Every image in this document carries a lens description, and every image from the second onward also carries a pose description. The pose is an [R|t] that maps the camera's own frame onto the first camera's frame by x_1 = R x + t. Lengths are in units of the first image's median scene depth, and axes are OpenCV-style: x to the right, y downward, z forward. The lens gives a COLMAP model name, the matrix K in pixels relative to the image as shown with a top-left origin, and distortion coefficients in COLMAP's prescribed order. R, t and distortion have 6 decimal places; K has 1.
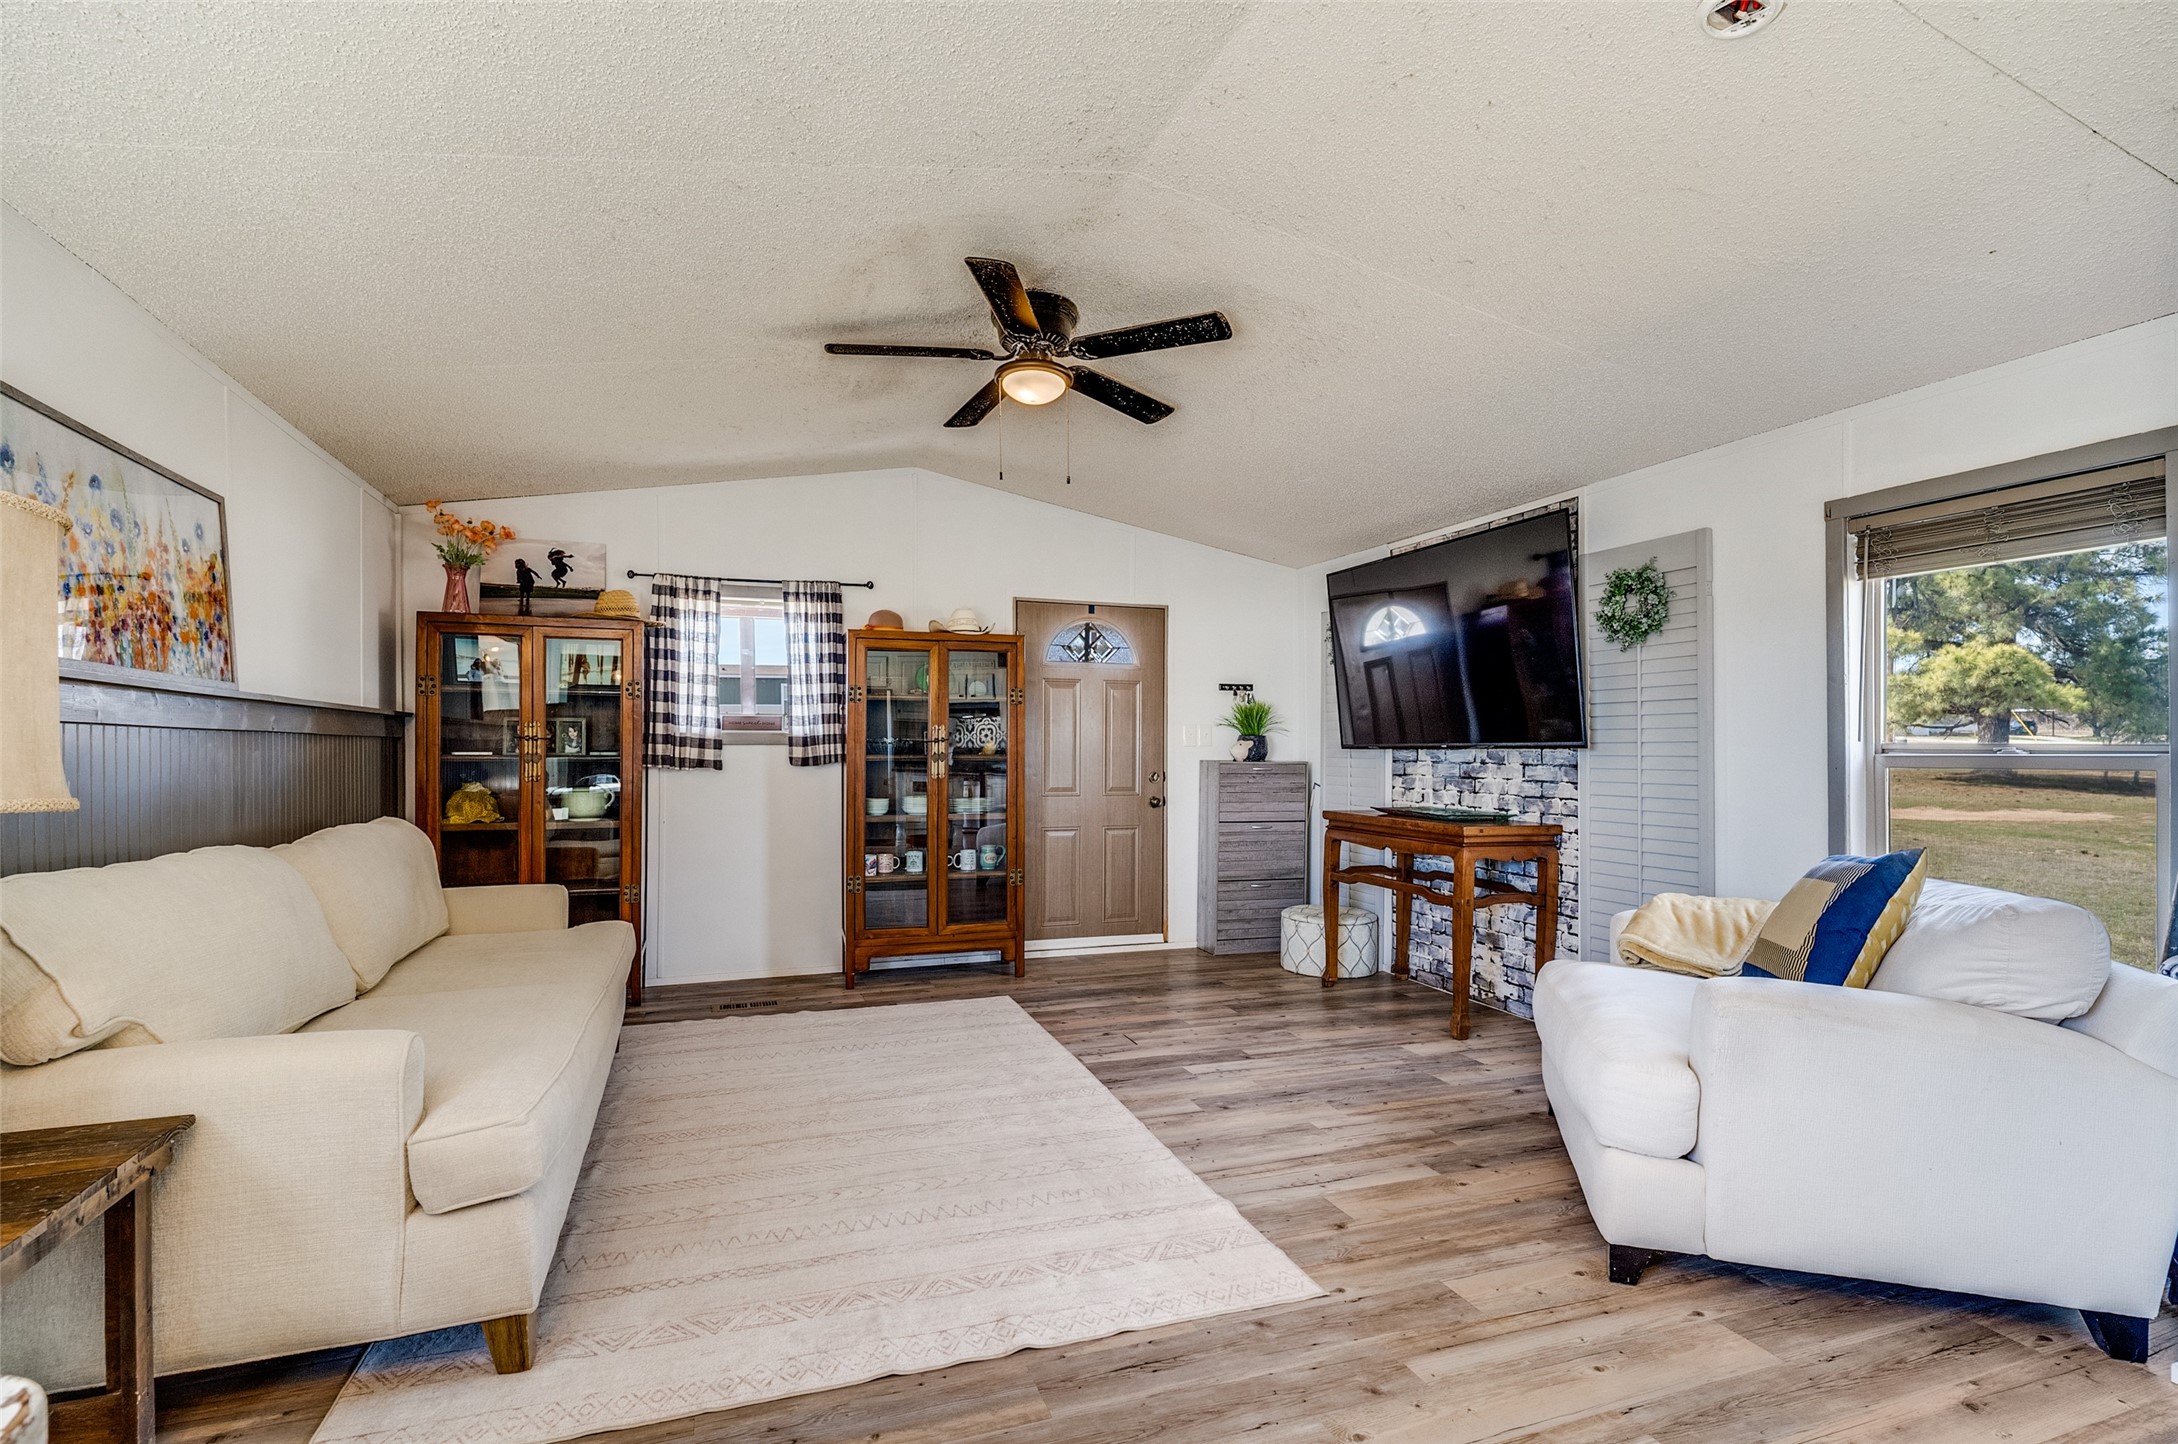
lens RADIAL K [[1032.6, 0, 1087.9], [0, 1032.6, 737.8], [0, 0, 1]] dist [-0.000470, -0.000034]
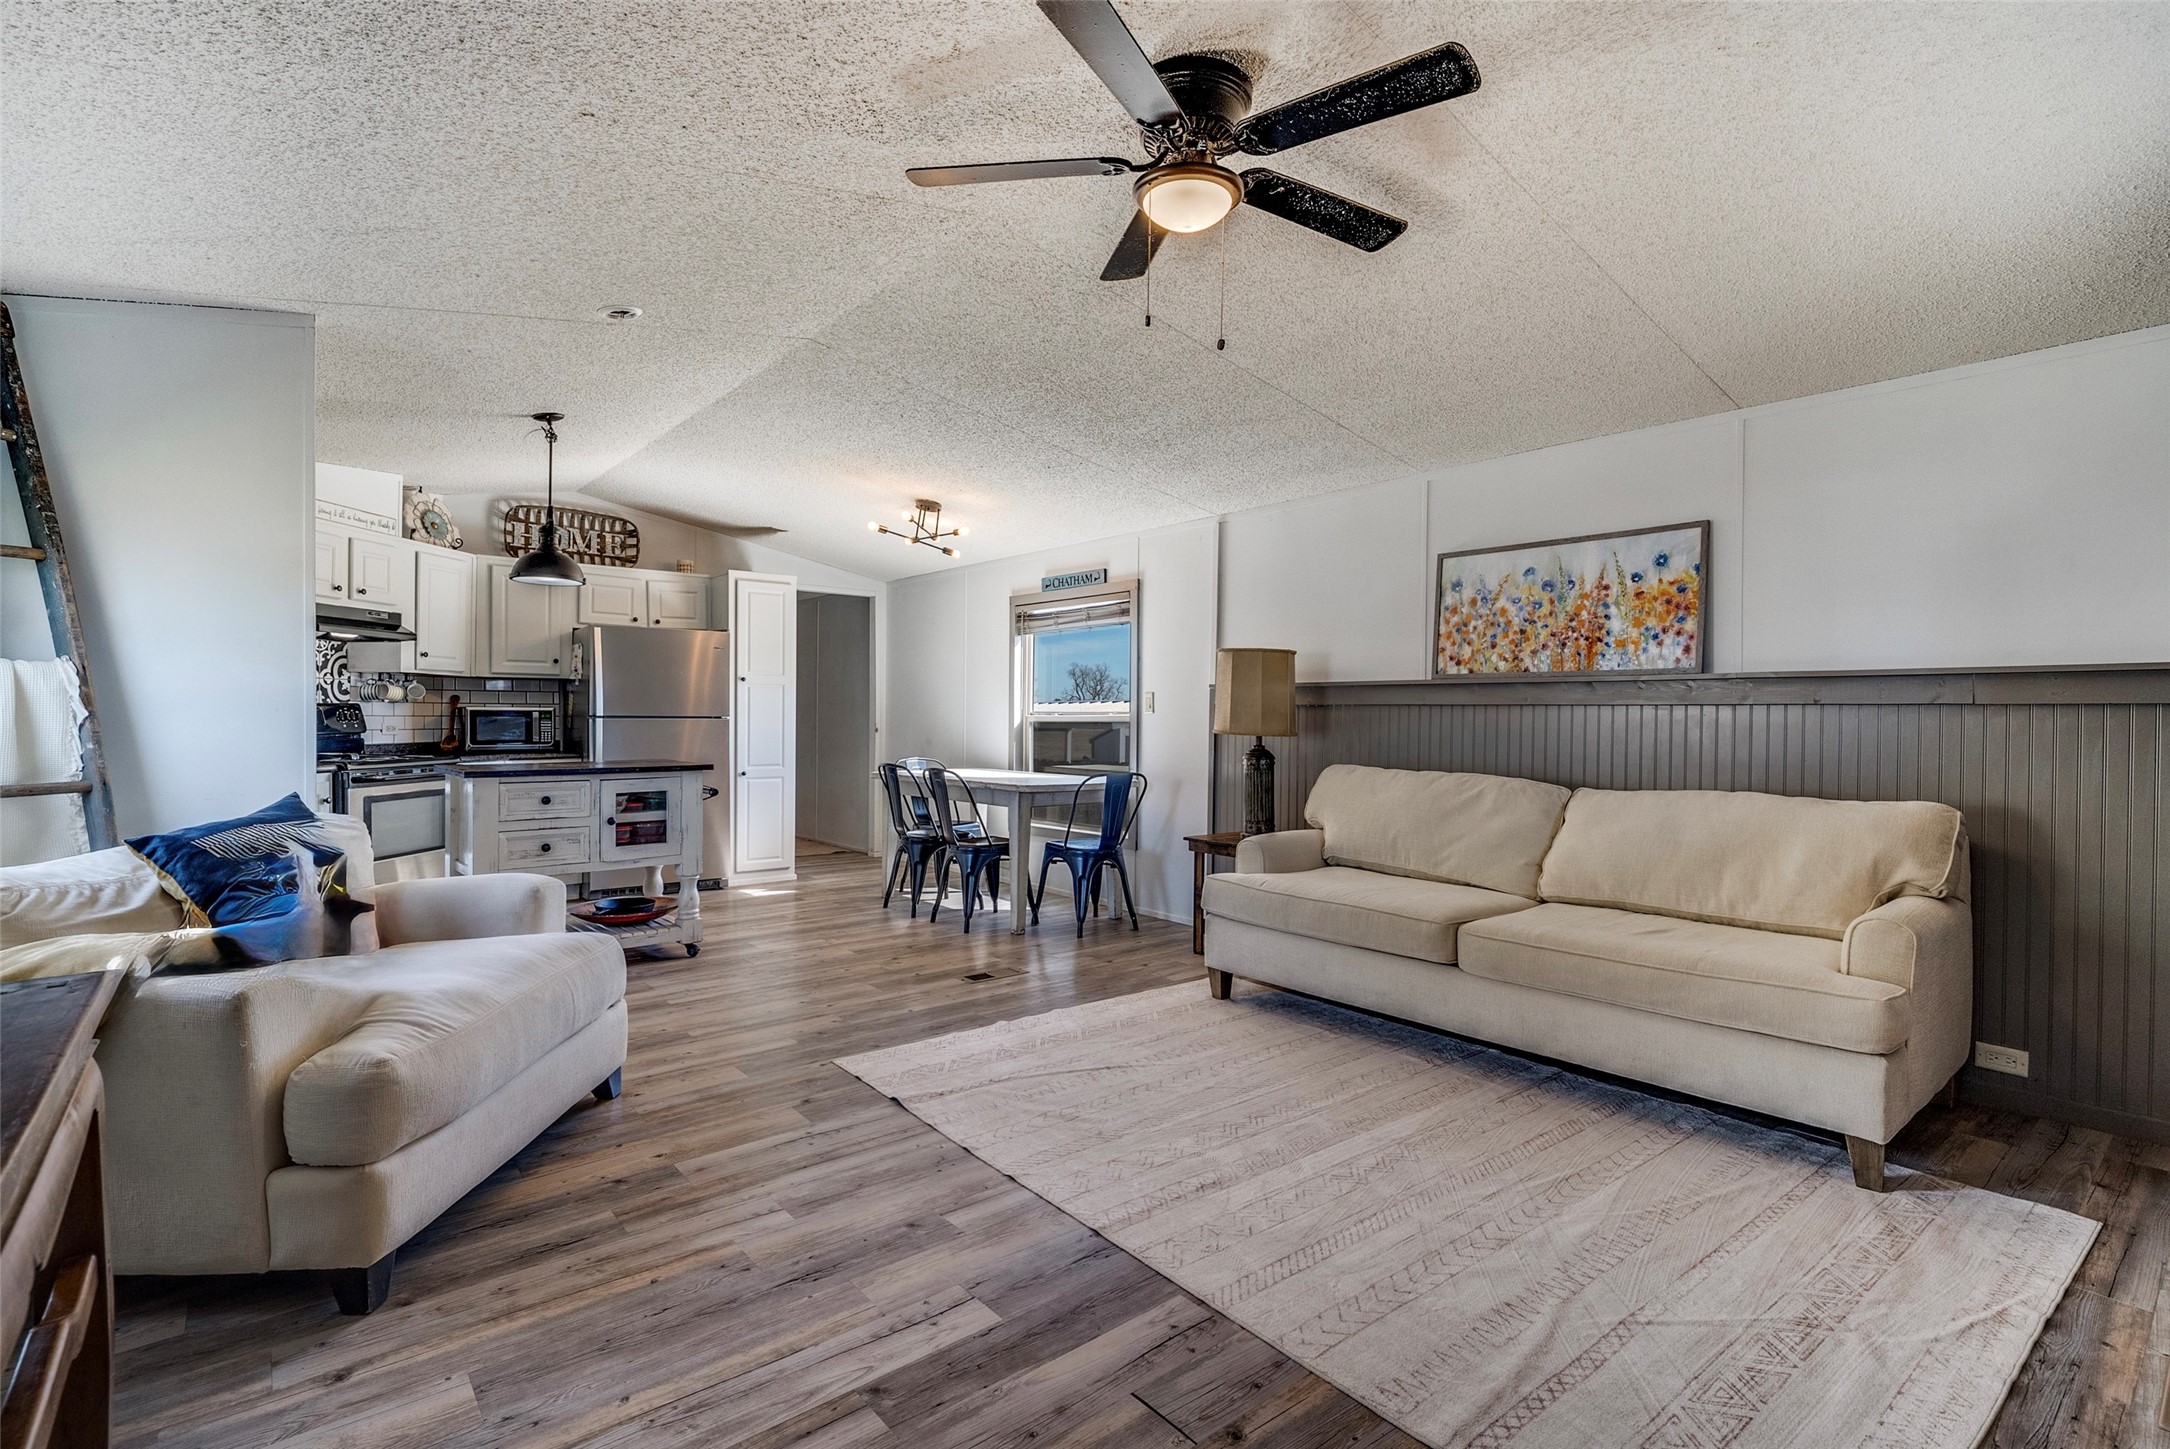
lens RADIAL K [[1028.8, 0, 1083.2], [0, 1028.8, 723.9], [0, 0, 1]] dist [-0.000470, -0.000034]
pose [[-0.944004, -0.004886, -0.329899, 0.258410], [-0.004663, 0.999988, -0.001469, 0.021002], [0.329902, 0.000151, -0.944015, 1.719175]]
